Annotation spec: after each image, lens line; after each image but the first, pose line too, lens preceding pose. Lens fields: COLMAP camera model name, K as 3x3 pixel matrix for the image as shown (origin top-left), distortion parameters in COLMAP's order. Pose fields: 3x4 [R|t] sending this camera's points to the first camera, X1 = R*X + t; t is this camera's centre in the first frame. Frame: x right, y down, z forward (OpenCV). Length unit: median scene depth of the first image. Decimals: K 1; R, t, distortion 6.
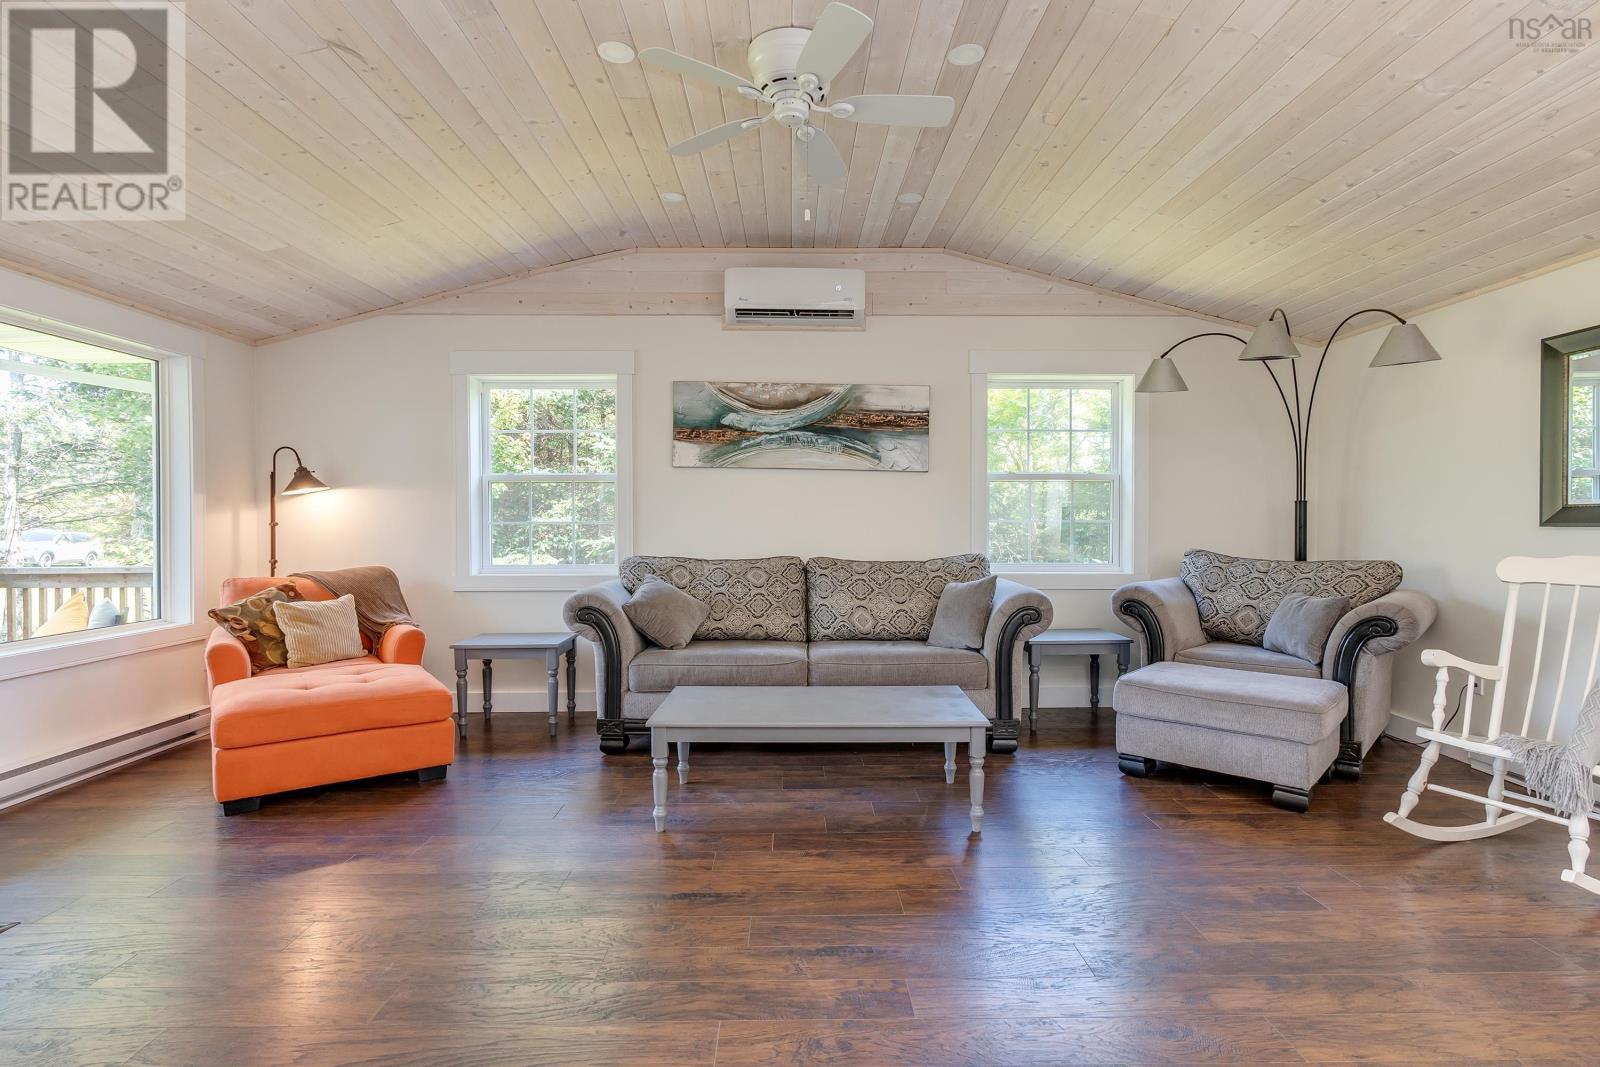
lens RADIAL K [[797.3, 0, 797.5], [0, 797.3, 534.5], [0, 0, 1]] dist [-0.016492, 0.021178]
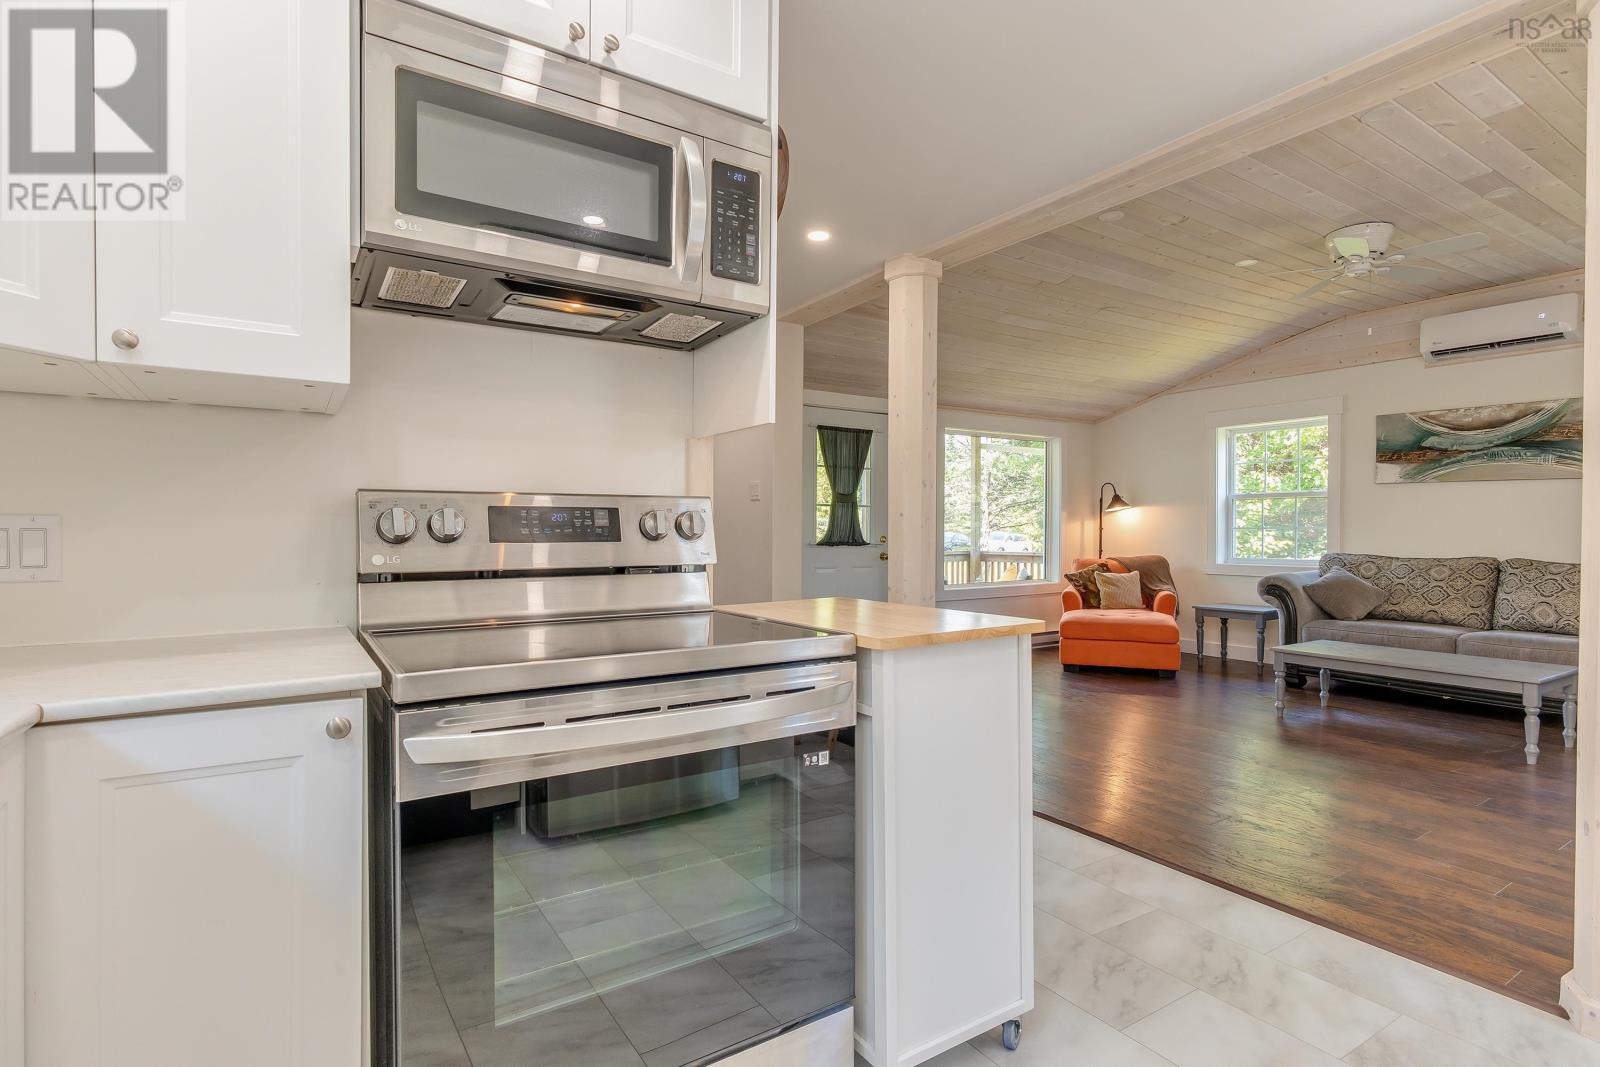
lens RADIAL K [[789.6, 0, 802.5], [0, 789.6, 538.1], [0, 0, 1]] dist [-0.000194, 0.000029]
pose [[0.540232, 0.011073, -0.841443, 0.418086], [-0.011026, 0.999921, 0.006079, 0.003673], [0.841444, 0.005994, 0.540311, -0.450931]]
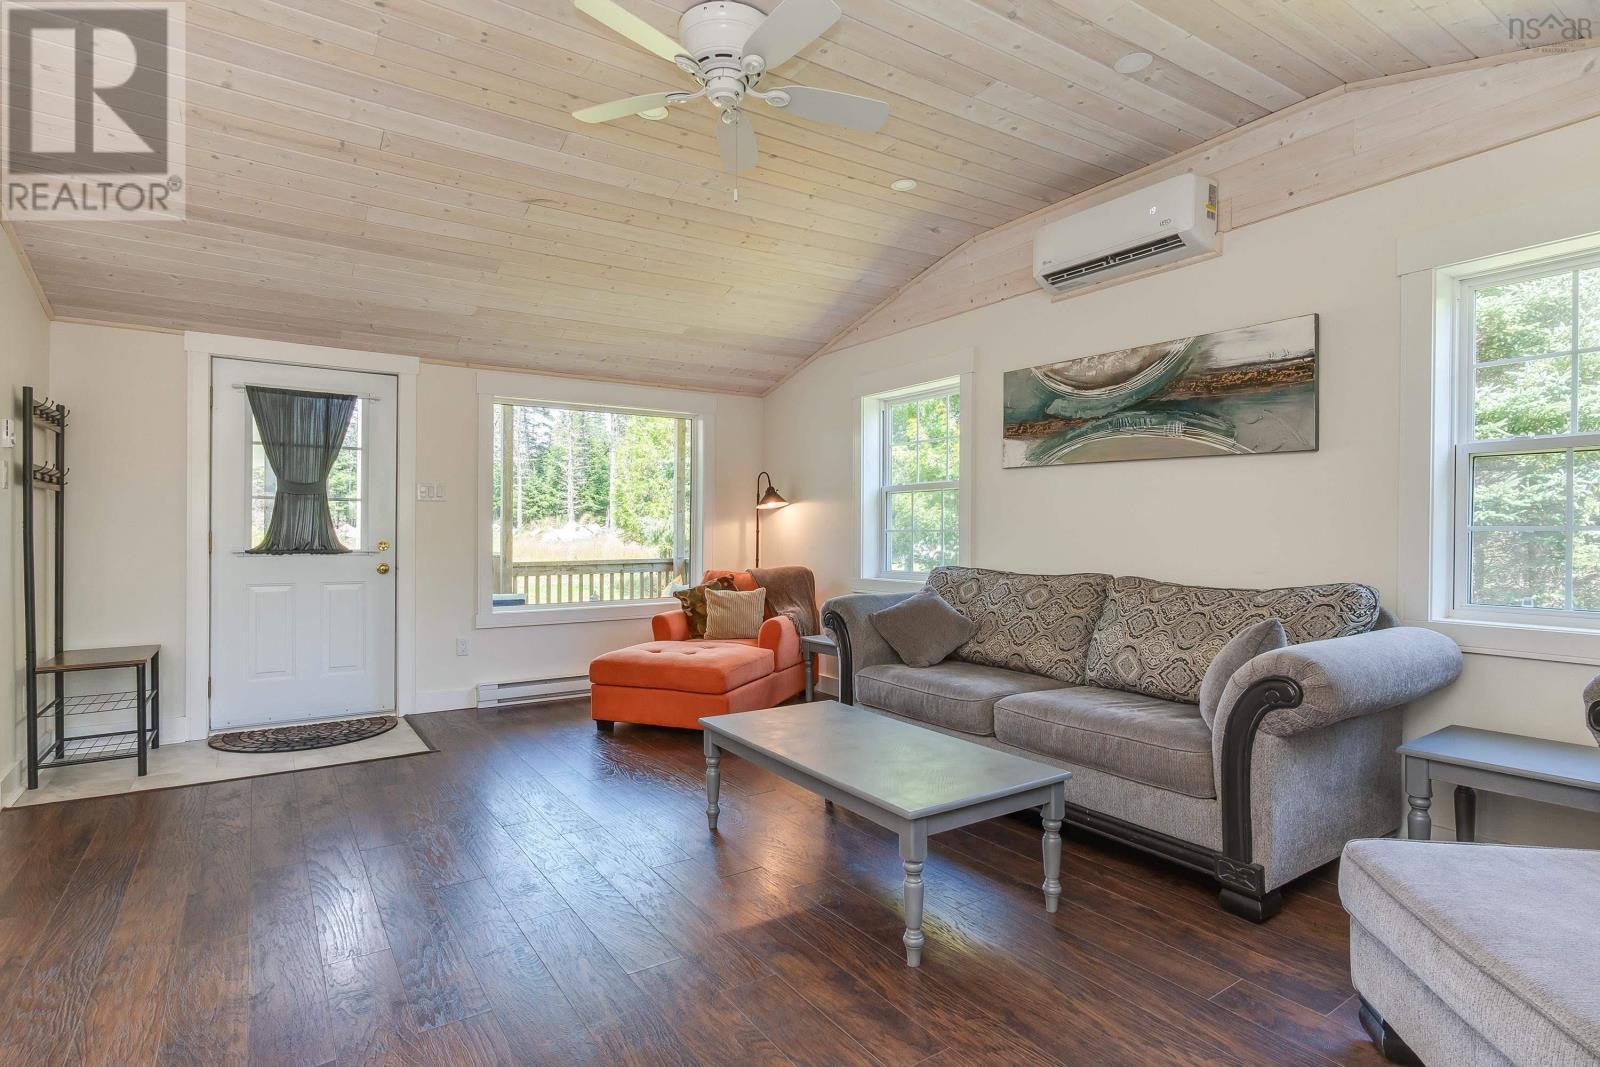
lens RADIAL K [[797.3, 0, 797.5], [0, 797.3, 534.5], [0, 0, 1]] dist [-0.016492, 0.021178]
pose [[0.554211, 0.004958, -0.832361, 0.475206], [-0.012197, 0.999923, -0.002165, -0.005897], [0.832287, 0.011352, 0.554229, 0.321553]]
